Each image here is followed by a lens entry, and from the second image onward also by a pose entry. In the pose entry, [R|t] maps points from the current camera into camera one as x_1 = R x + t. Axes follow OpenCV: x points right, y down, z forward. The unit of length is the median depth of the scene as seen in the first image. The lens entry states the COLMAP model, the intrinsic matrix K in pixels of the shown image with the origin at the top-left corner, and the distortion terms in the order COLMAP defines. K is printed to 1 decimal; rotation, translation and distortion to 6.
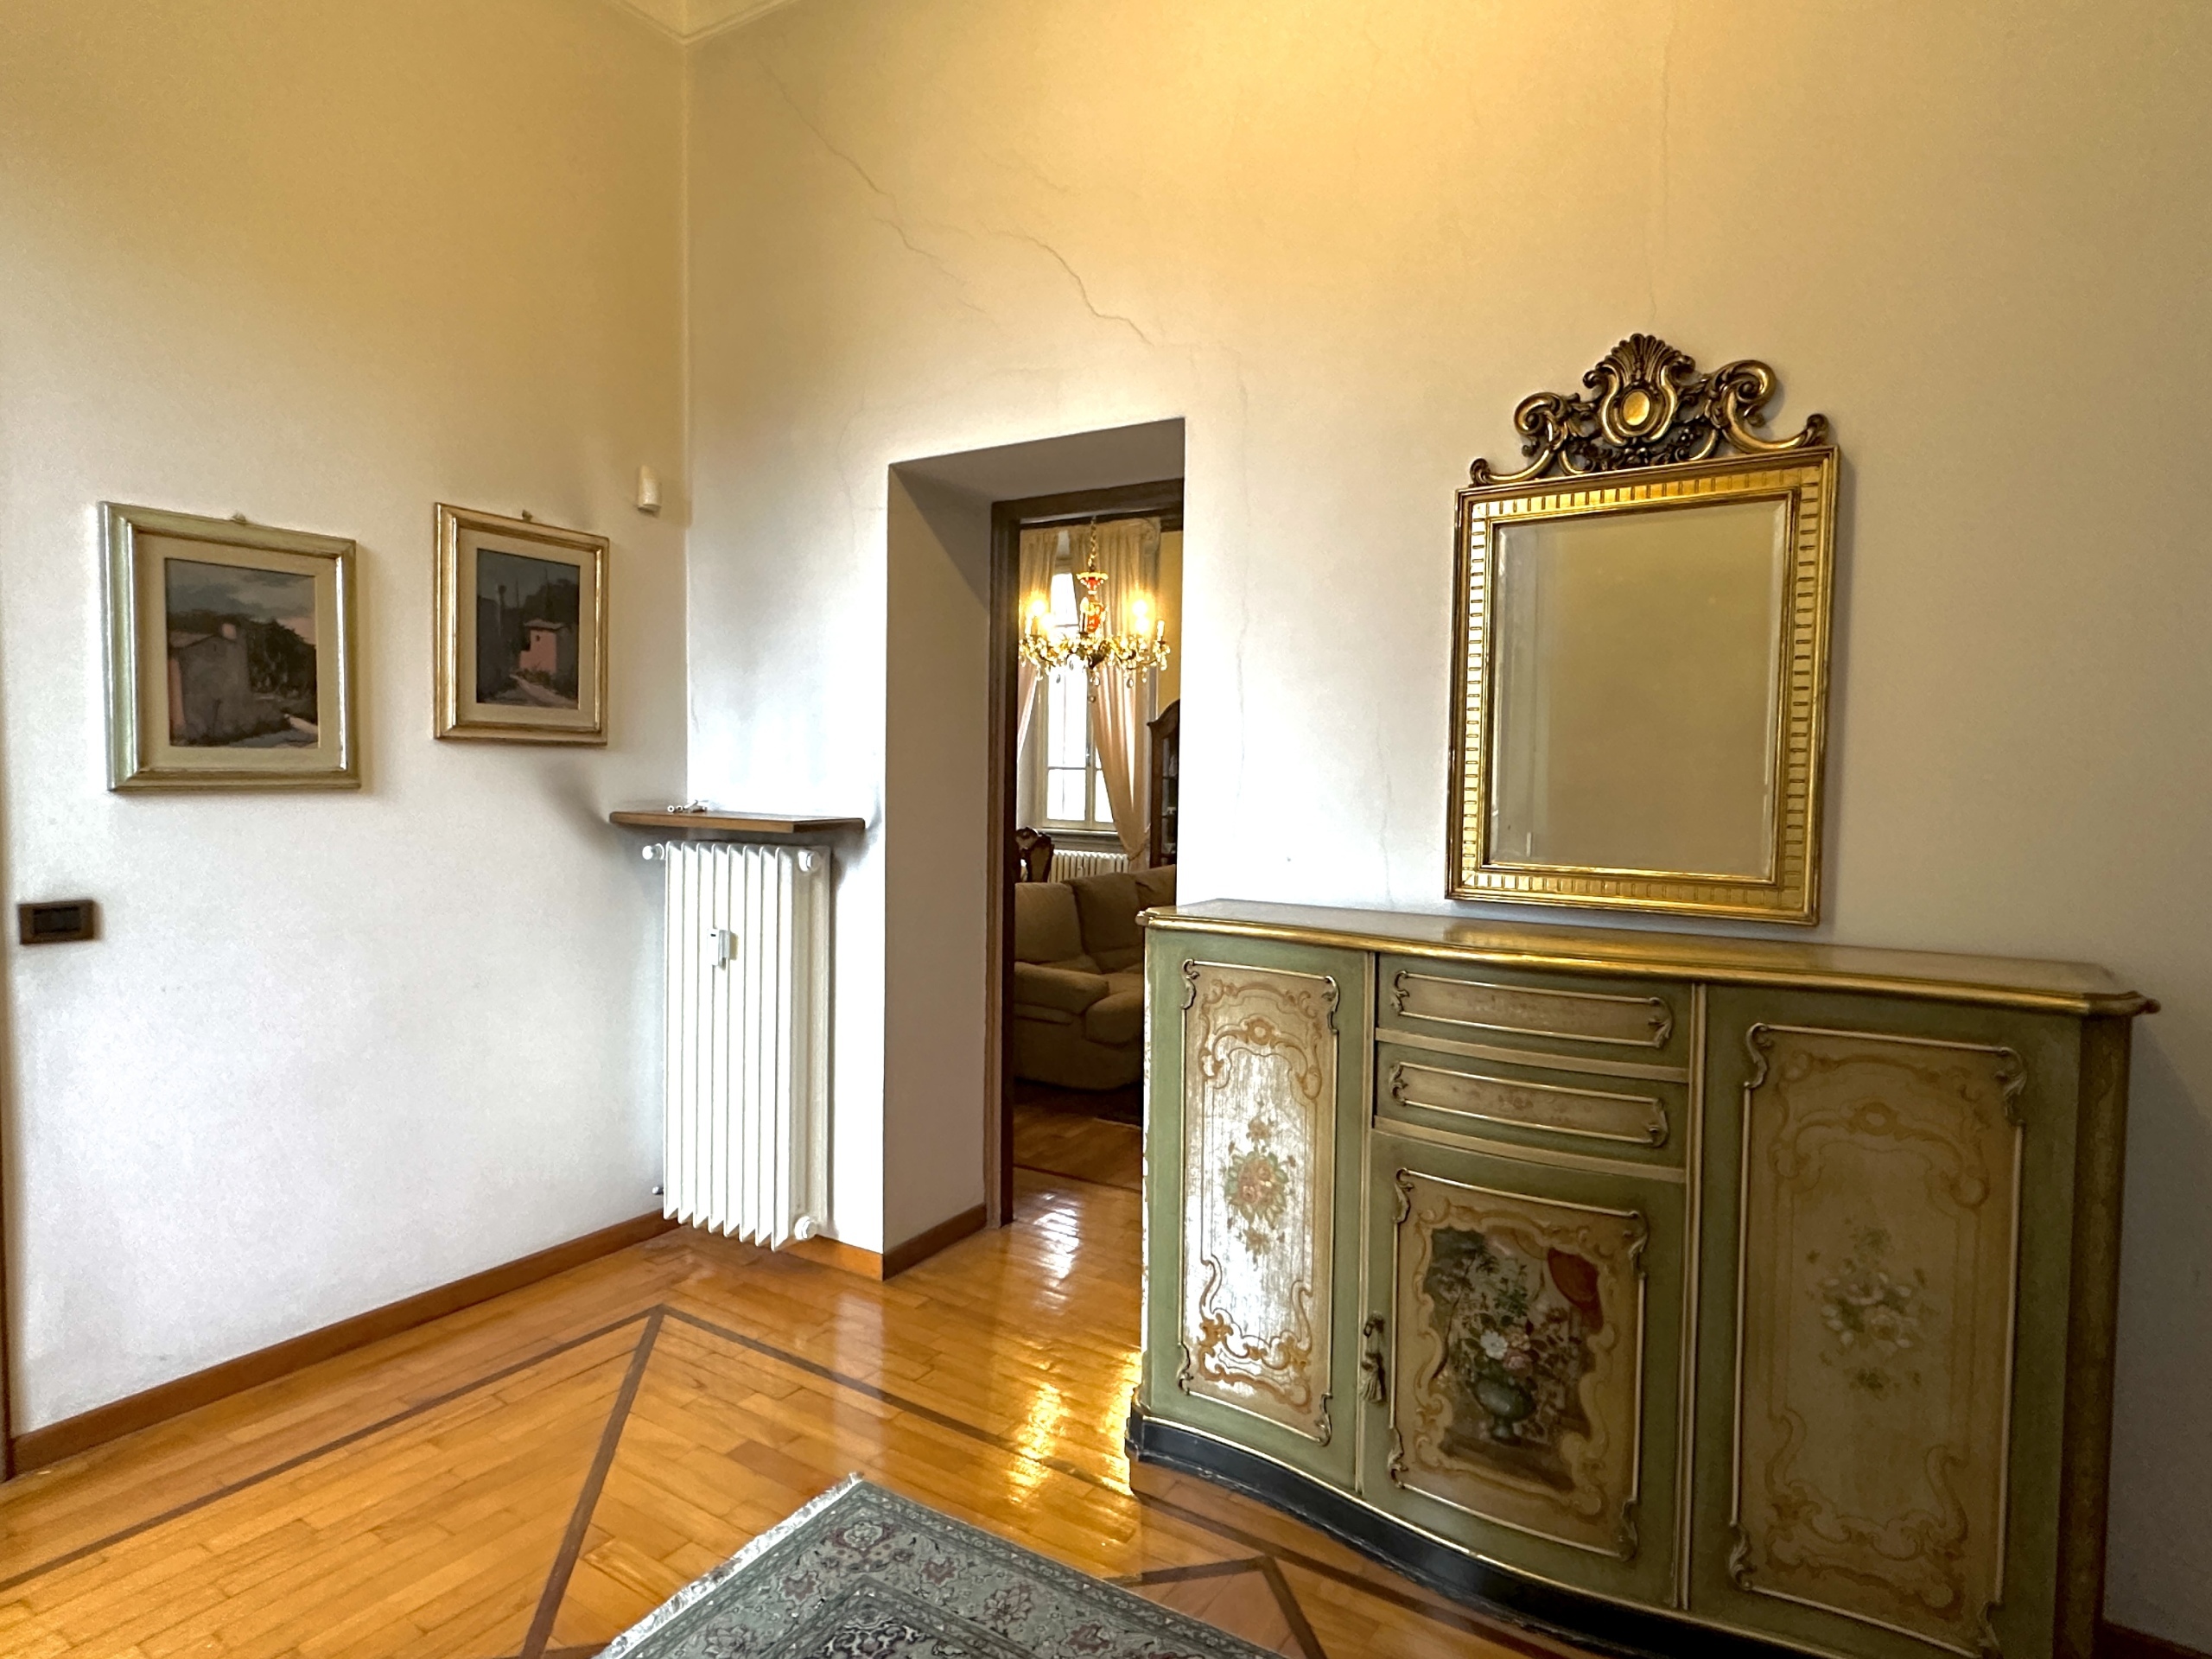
lens RADIAL K [[1224.0, 0, 1117.3], [0, 1224.0, 833.5], [0, 0, 1]] dist [0.013226, -0.003650]
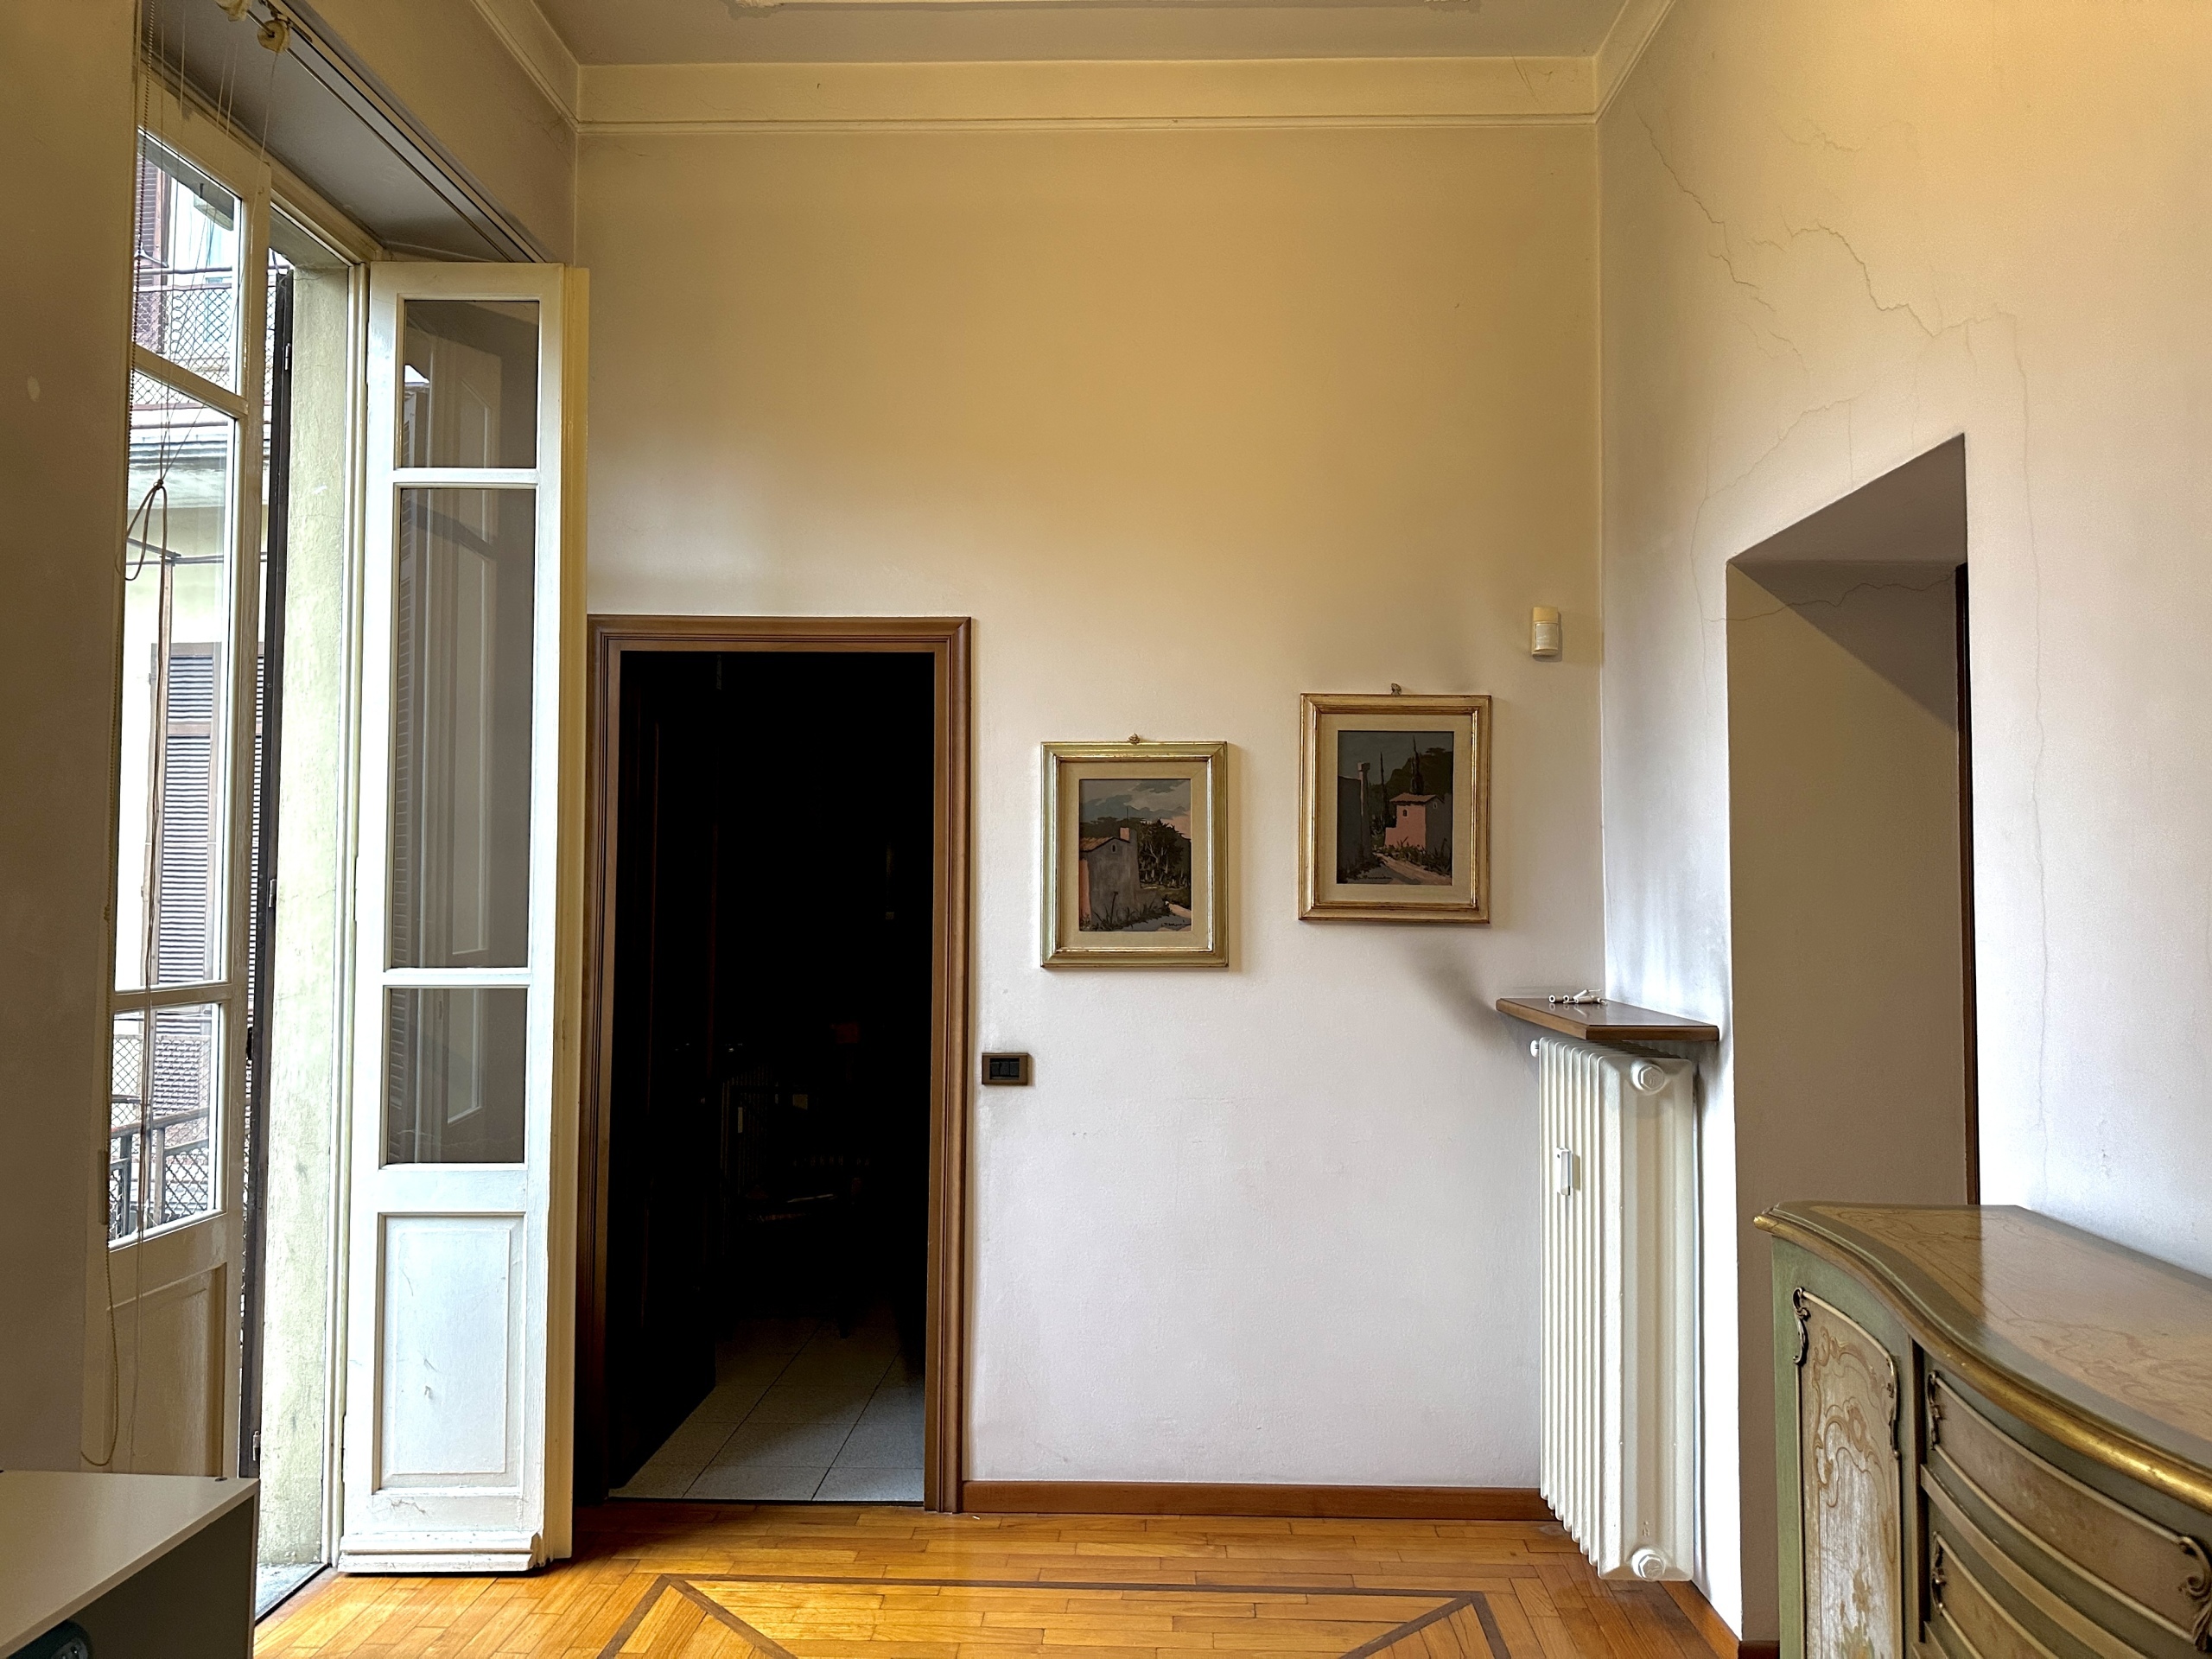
lens RADIAL K [[1590.5, 0, 1109.1], [0, 1590.5, 828.1], [0, 0, 1]] dist [0.093760, -0.096870]
pose [[0.510542, -0.041601, -0.858846, 0.618115], [-0.043052, 0.996339, -0.073853, -0.060488], [0.858774, 0.074680, 0.506882, 0.232610]]
